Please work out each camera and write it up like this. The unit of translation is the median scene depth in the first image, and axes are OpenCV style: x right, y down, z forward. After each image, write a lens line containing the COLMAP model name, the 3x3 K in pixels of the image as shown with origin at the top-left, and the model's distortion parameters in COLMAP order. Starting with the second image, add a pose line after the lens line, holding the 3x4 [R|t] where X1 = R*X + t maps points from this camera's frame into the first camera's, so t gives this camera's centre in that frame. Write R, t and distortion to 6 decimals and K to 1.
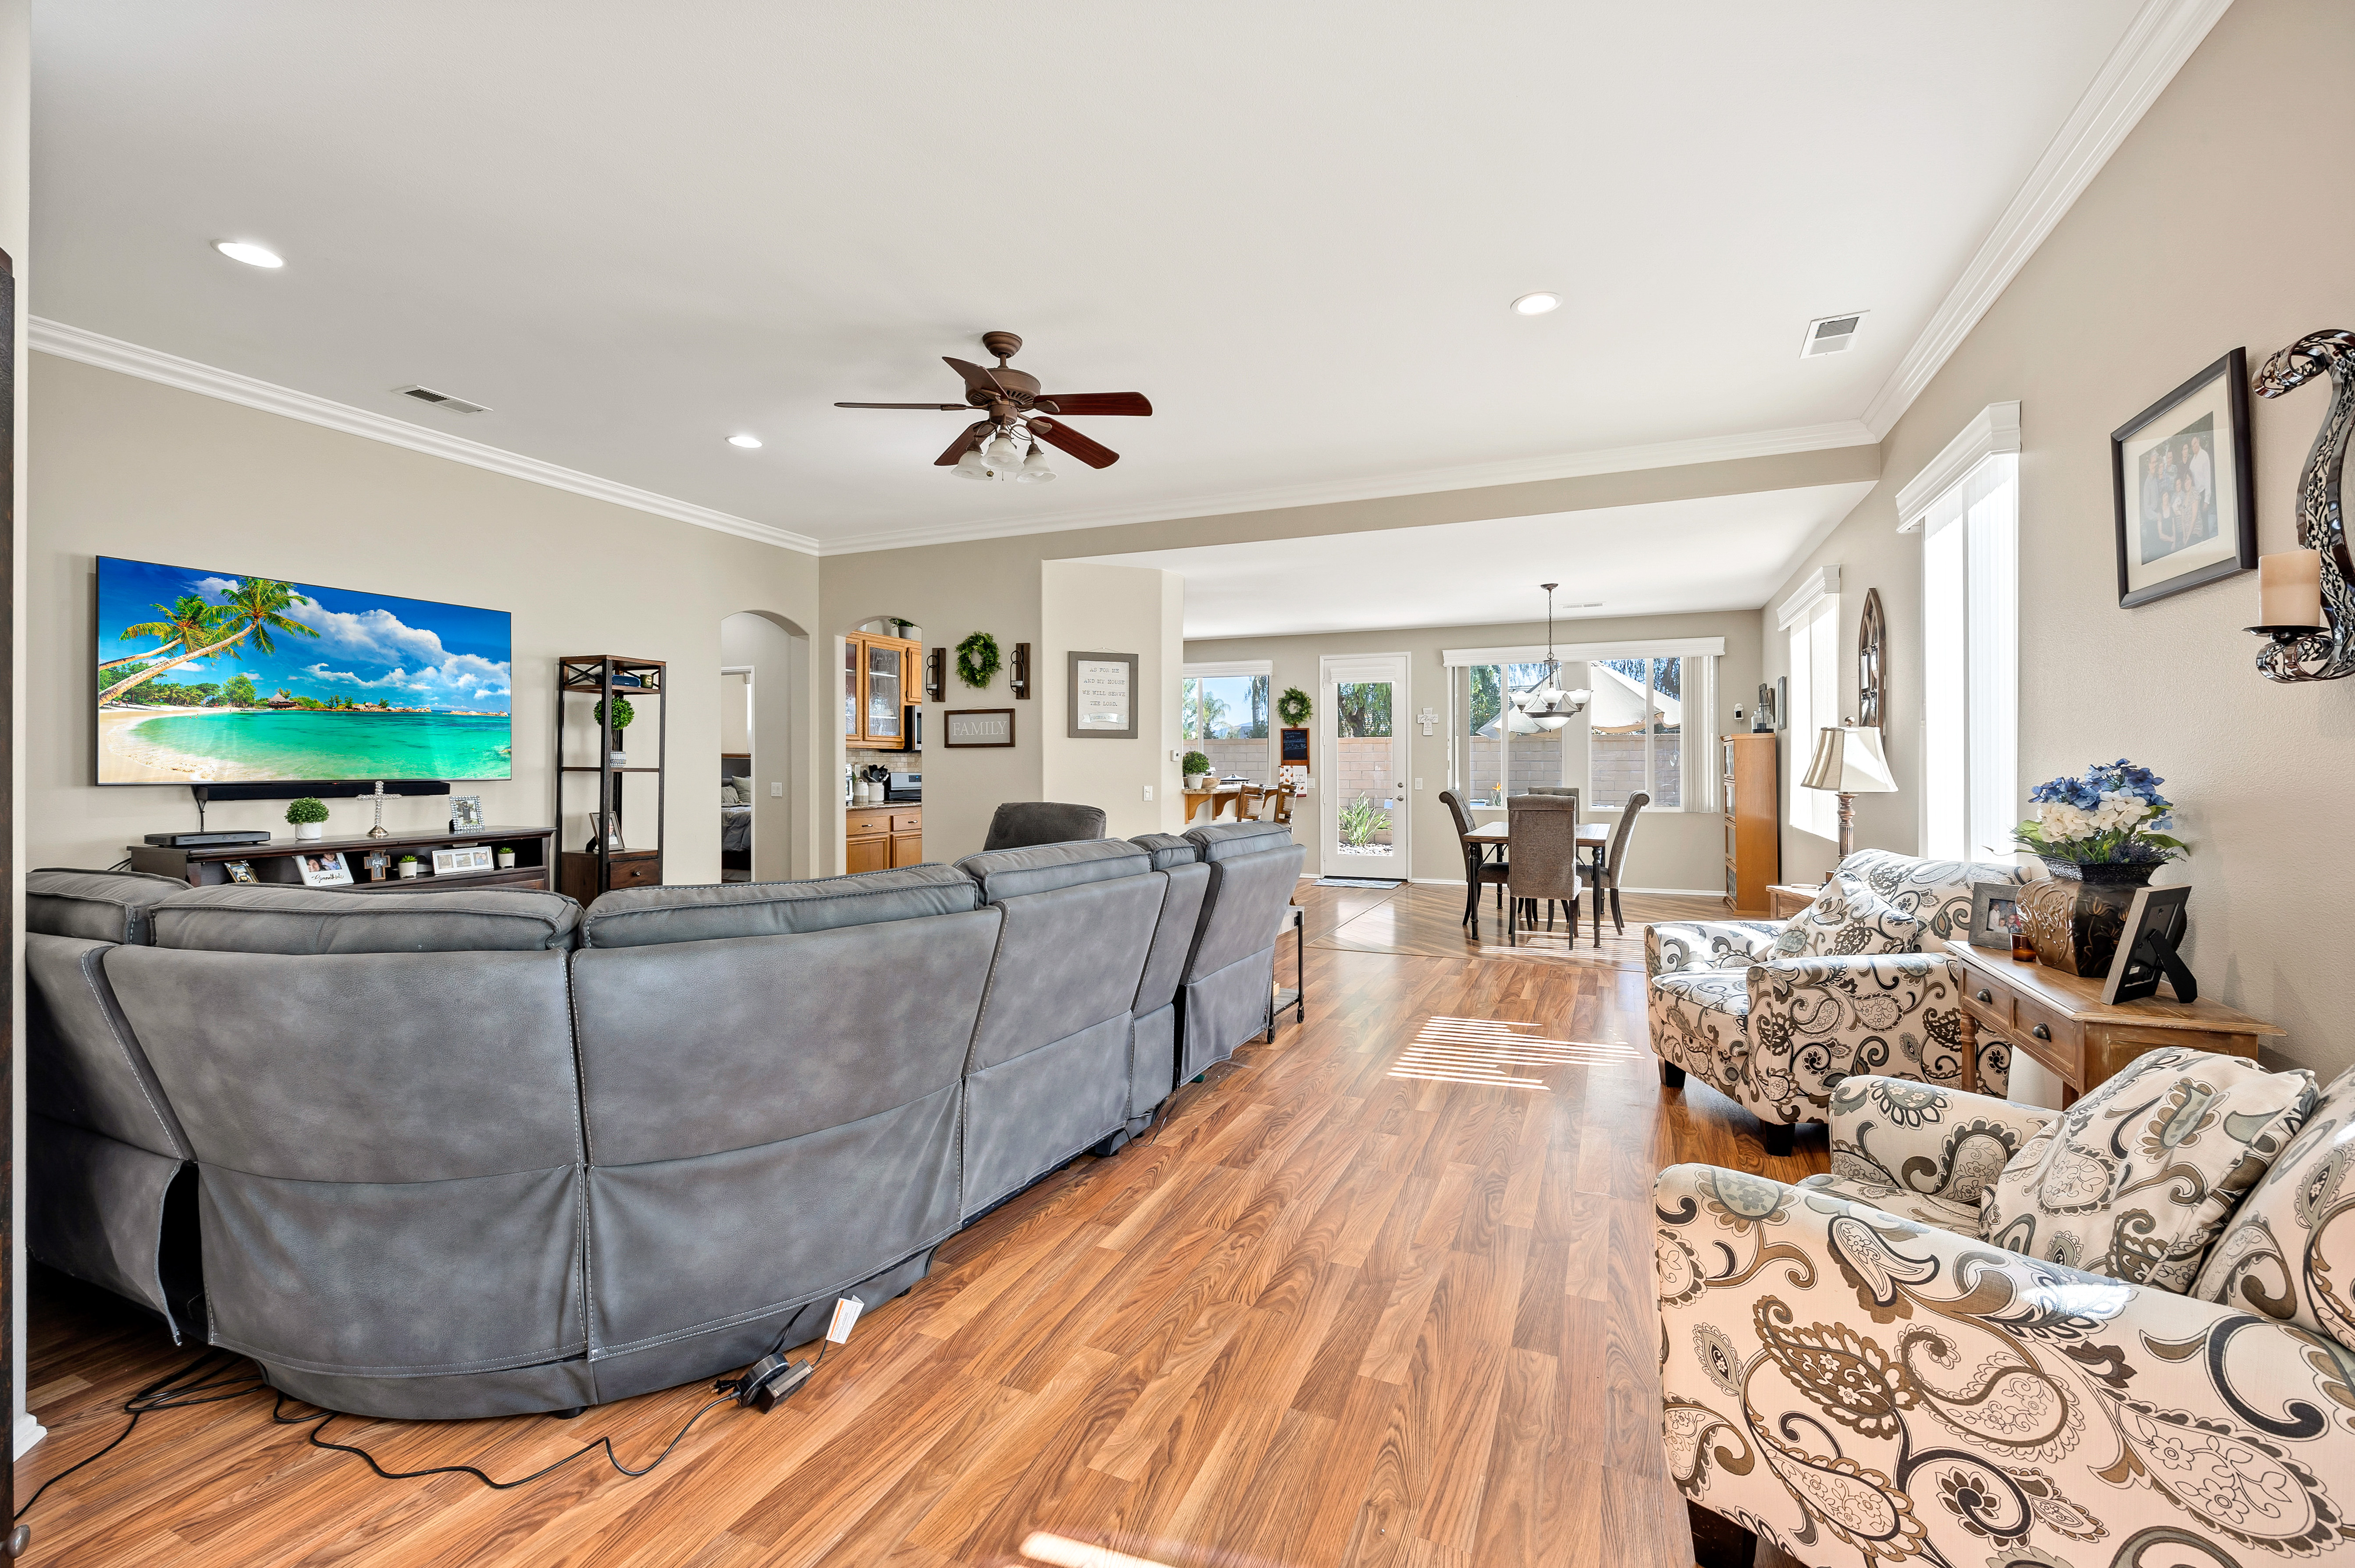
lens RADIAL K [[973.3, 0, 1173.8], [0, 973.3, 778.4], [0, 0, 1]] dist [0.000279, -0.001030]
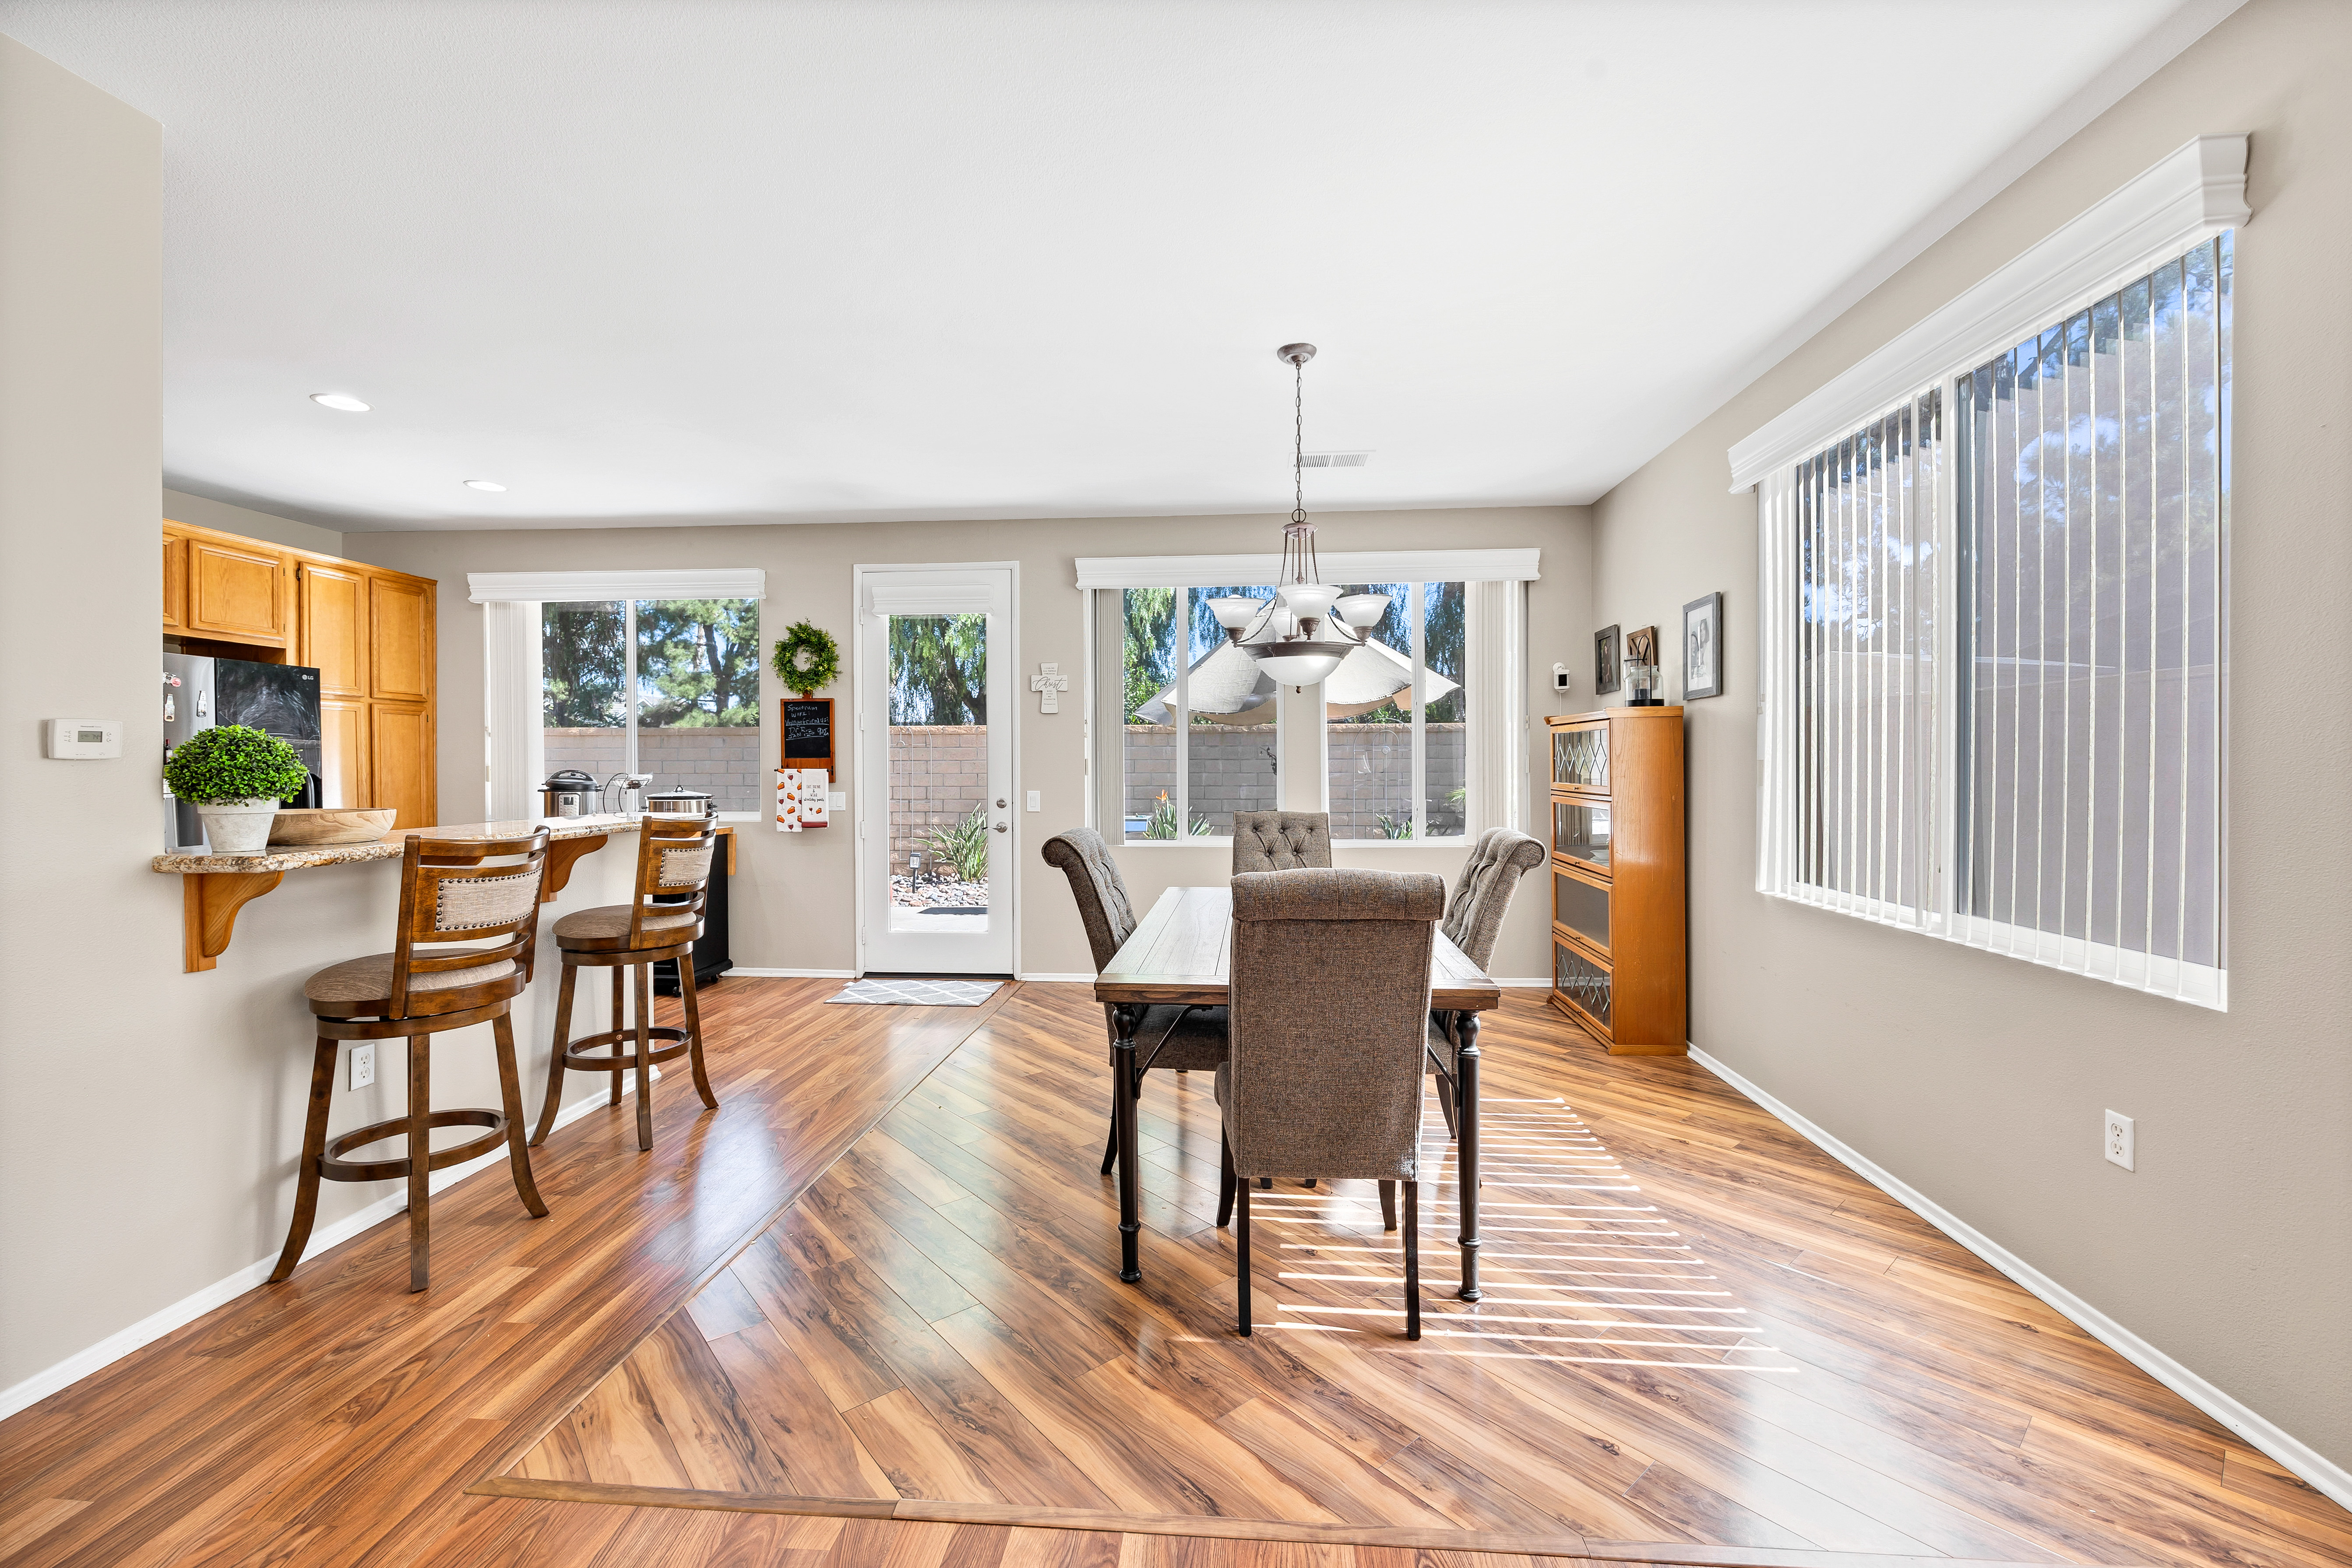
lens RADIAL K [[972.2, 0, 1178.8], [0, 972.2, 773.7], [0, 0, 1]] dist [0.000279, -0.001030]
pose [[0.940992, -0.005158, 0.338389, 0.267405], [0.006533, 0.999974, -0.002925, -0.015239], [-0.338365, 0.004963, 0.941002, 0.859201]]
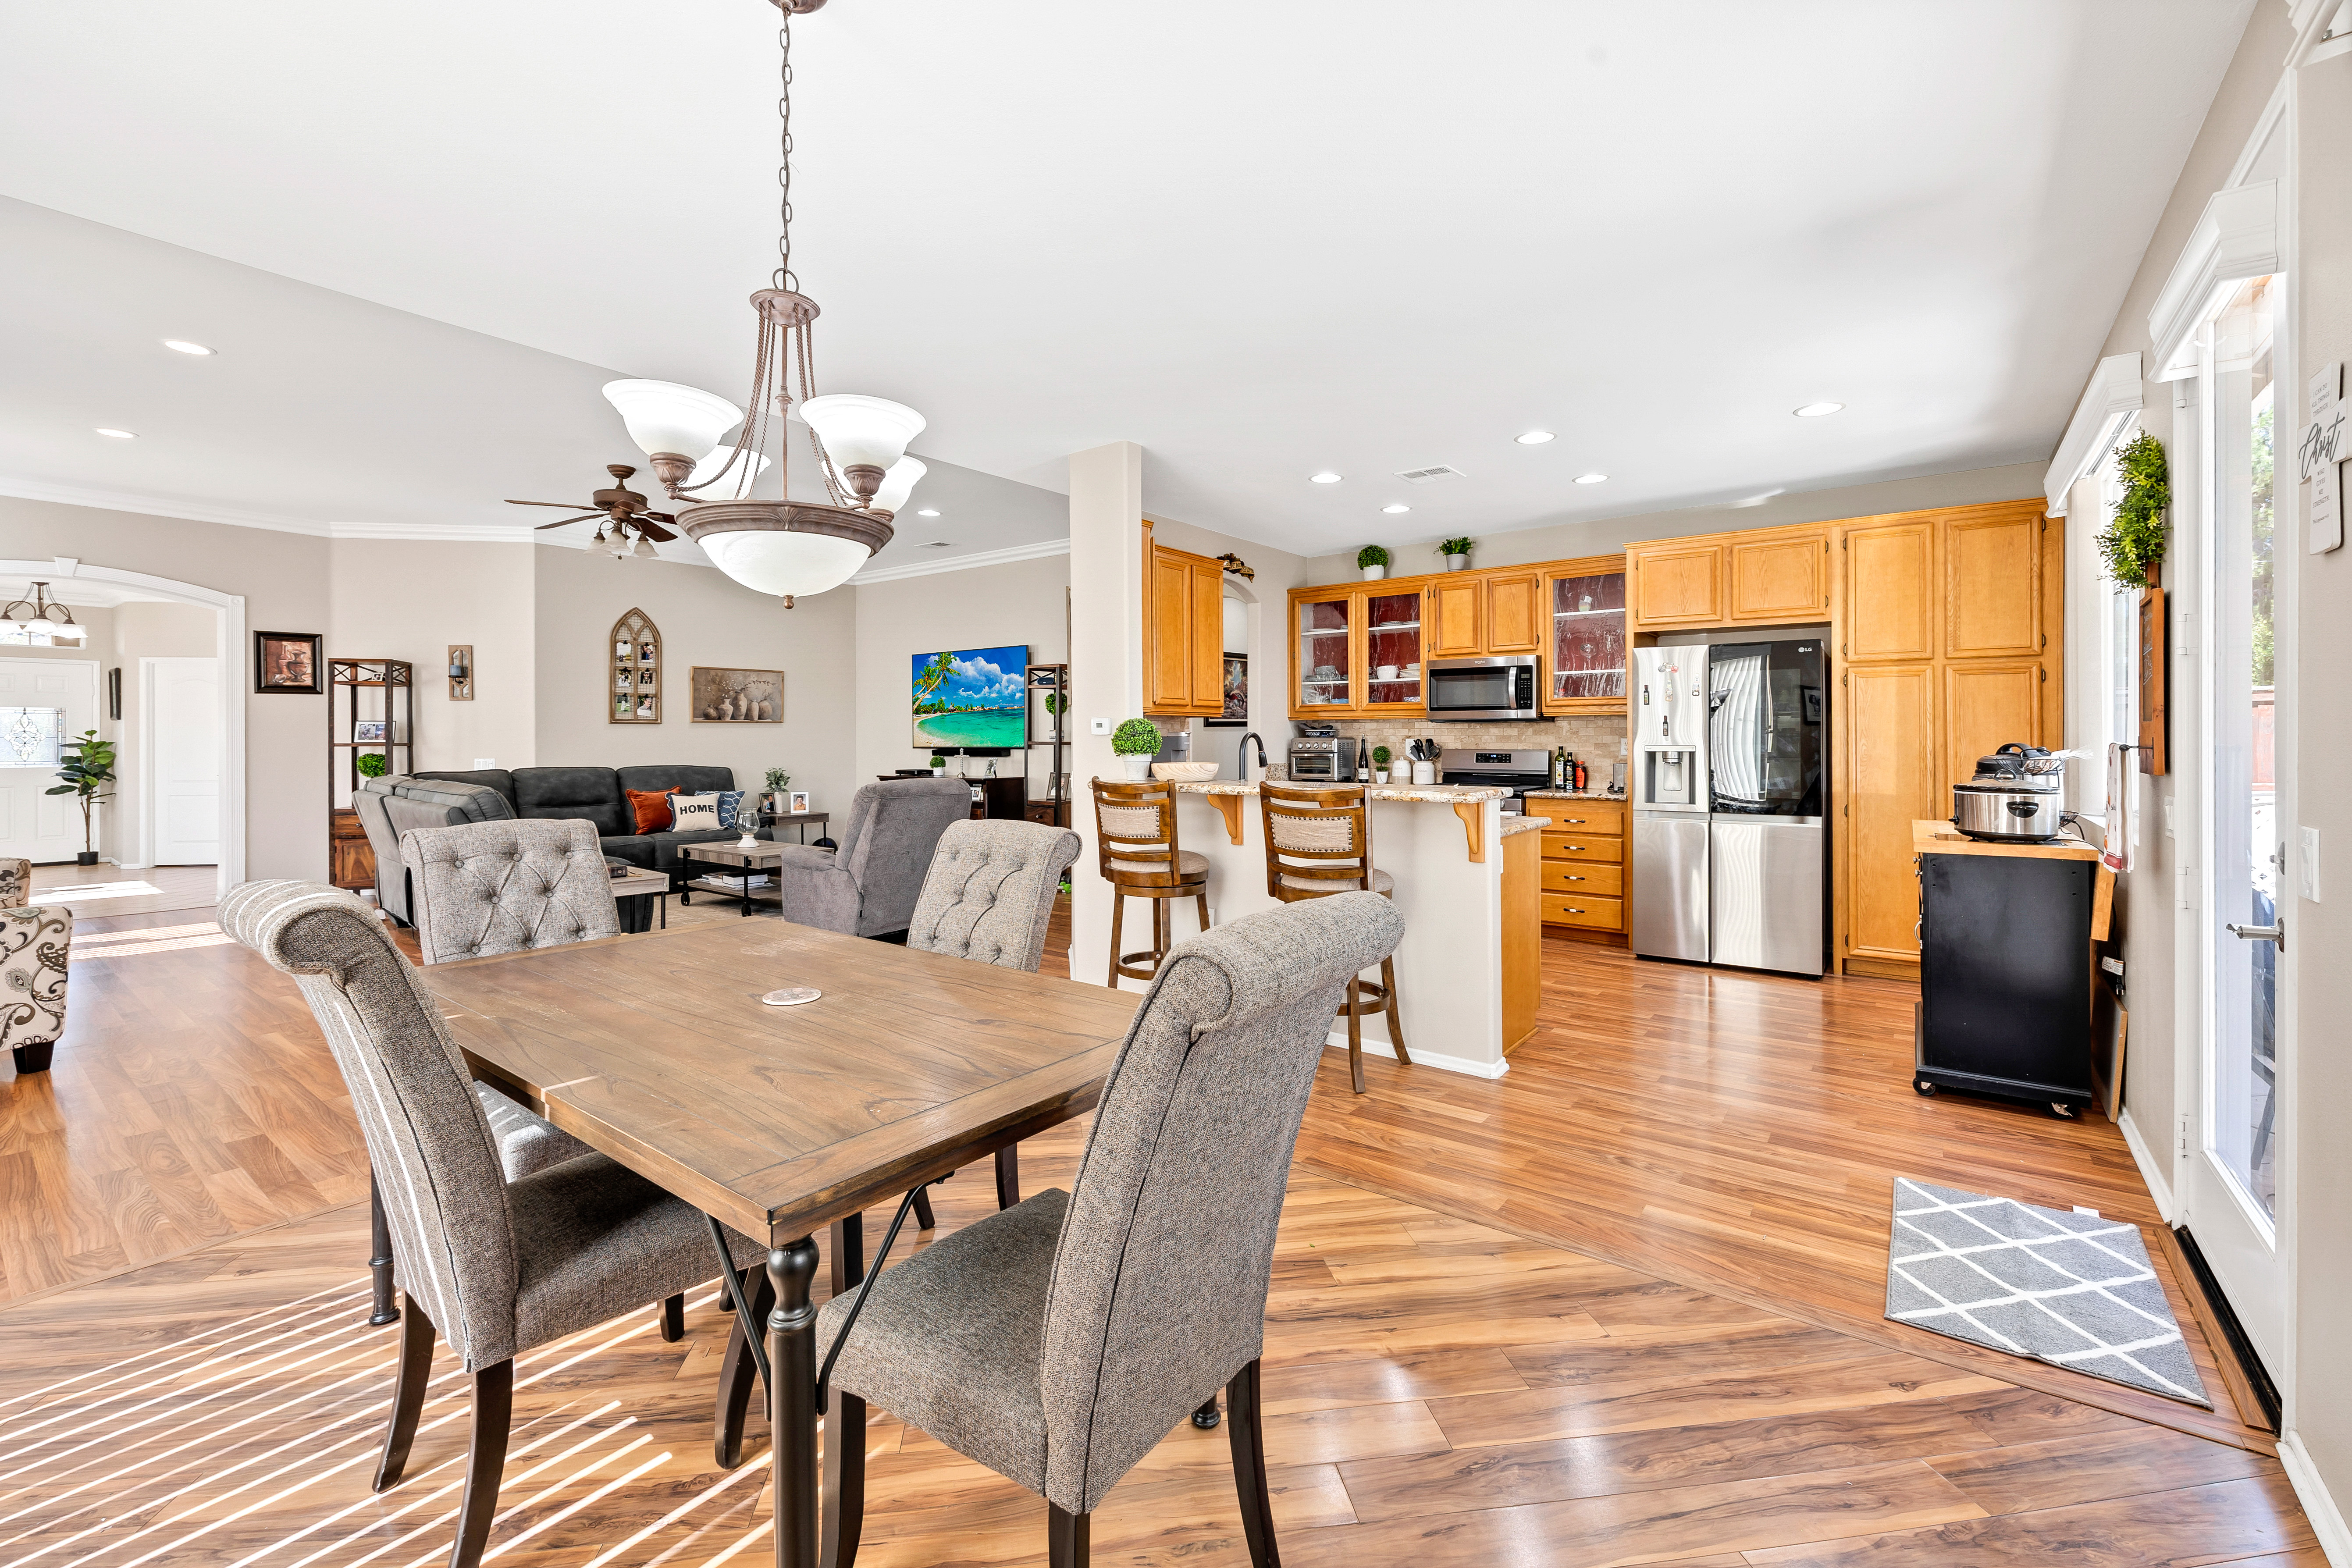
lens RADIAL K [[972.1, 0, 1183.6], [0, 972.1, 735.4], [0, 0, 1]] dist [0.000279, -0.001030]
pose [[-0.216121, -0.001190, -0.976366, 0.832024], [-0.011470, 0.999933, 0.001320, -0.025729], [0.976299, 0.011484, -0.216121, 1.600851]]
